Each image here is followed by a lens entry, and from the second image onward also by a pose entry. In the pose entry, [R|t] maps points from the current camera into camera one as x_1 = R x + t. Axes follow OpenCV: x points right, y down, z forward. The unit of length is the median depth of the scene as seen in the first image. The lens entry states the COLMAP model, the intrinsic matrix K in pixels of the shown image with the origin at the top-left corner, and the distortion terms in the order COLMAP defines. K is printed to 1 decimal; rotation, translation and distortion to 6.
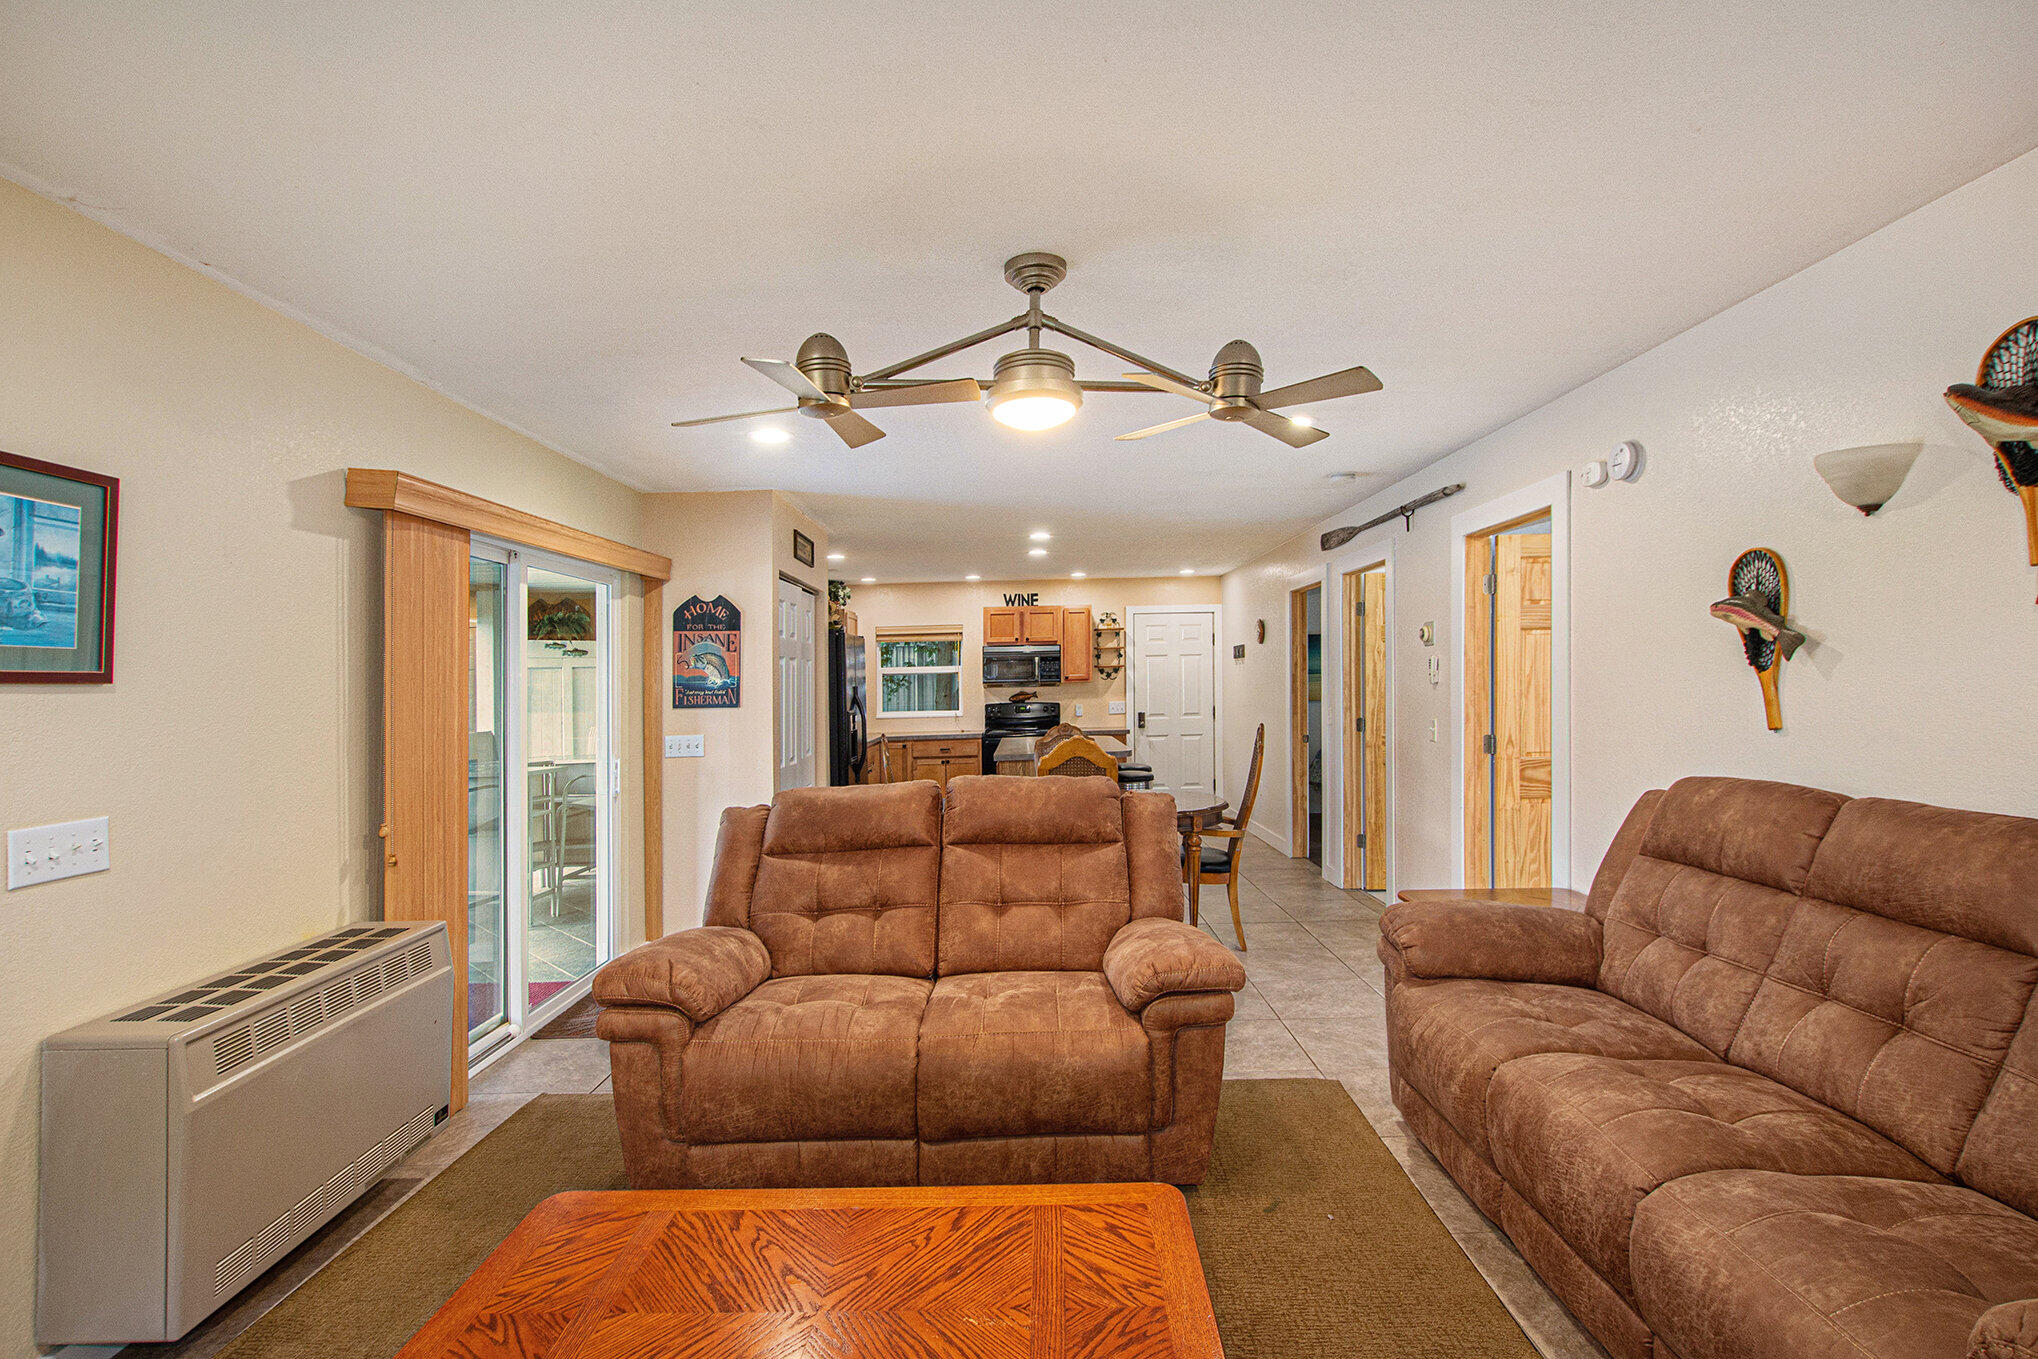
lens RADIAL K [[955.4, 0, 1033.6], [0, 955.4, 686.9], [0, 0, 1]] dist [-0.022275, 0.000806]
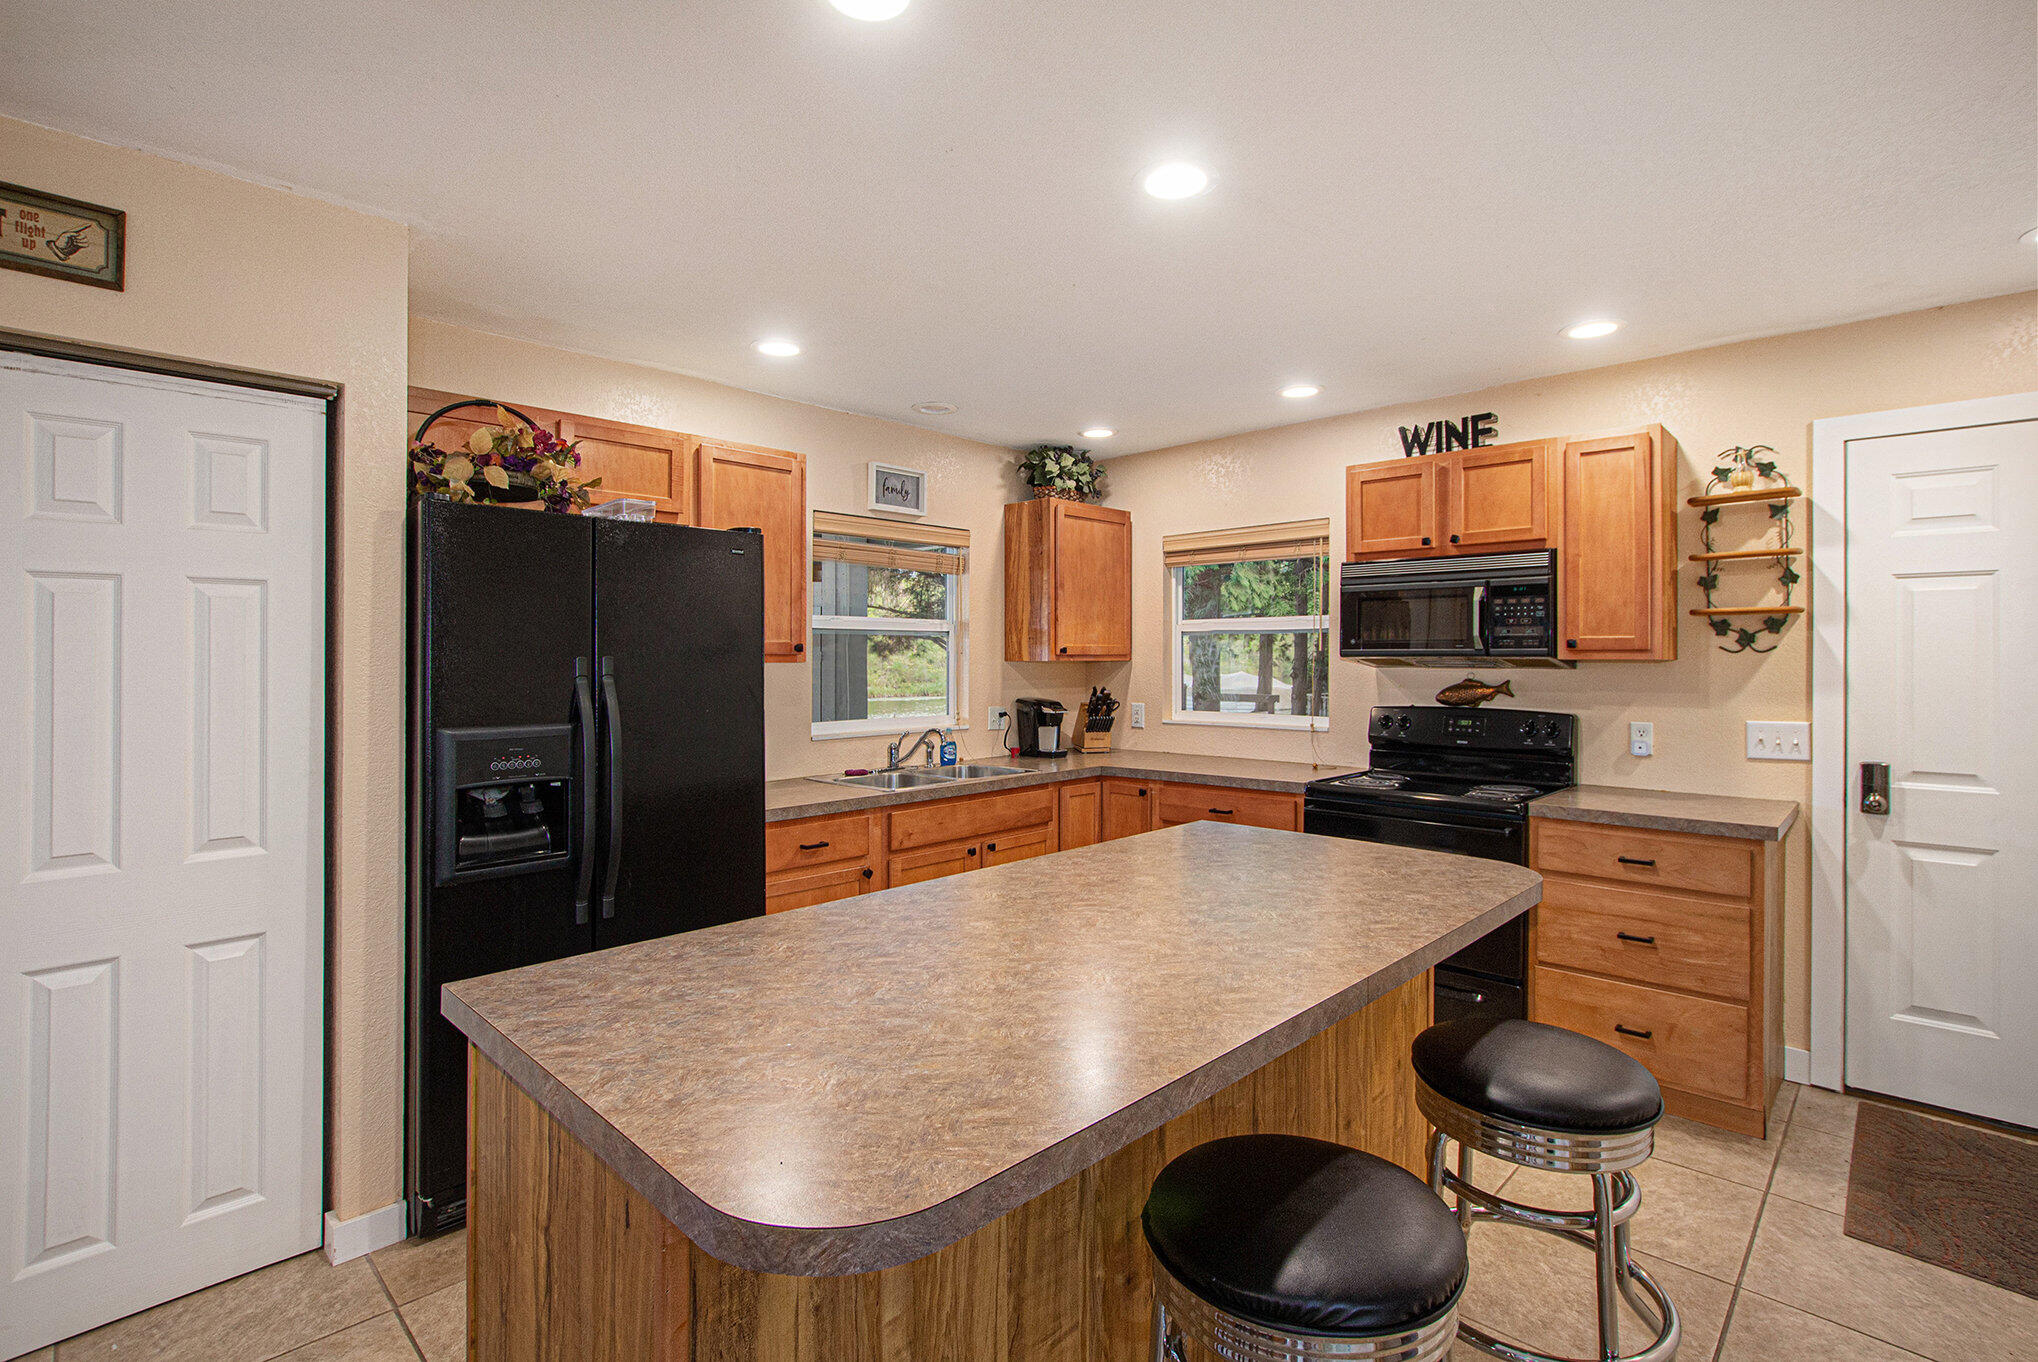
lens RADIAL K [[929.7, 0, 1053.1], [0, 929.7, 647.5], [0, 0, 1]] dist [-0.020070, 0.000851]
pose [[0.718414, 0.016290, -0.695425, 0.381296], [-0.017016, 0.999838, 0.005842, -0.021604], [0.695408, 0.007637, 0.718575, 1.839363]]
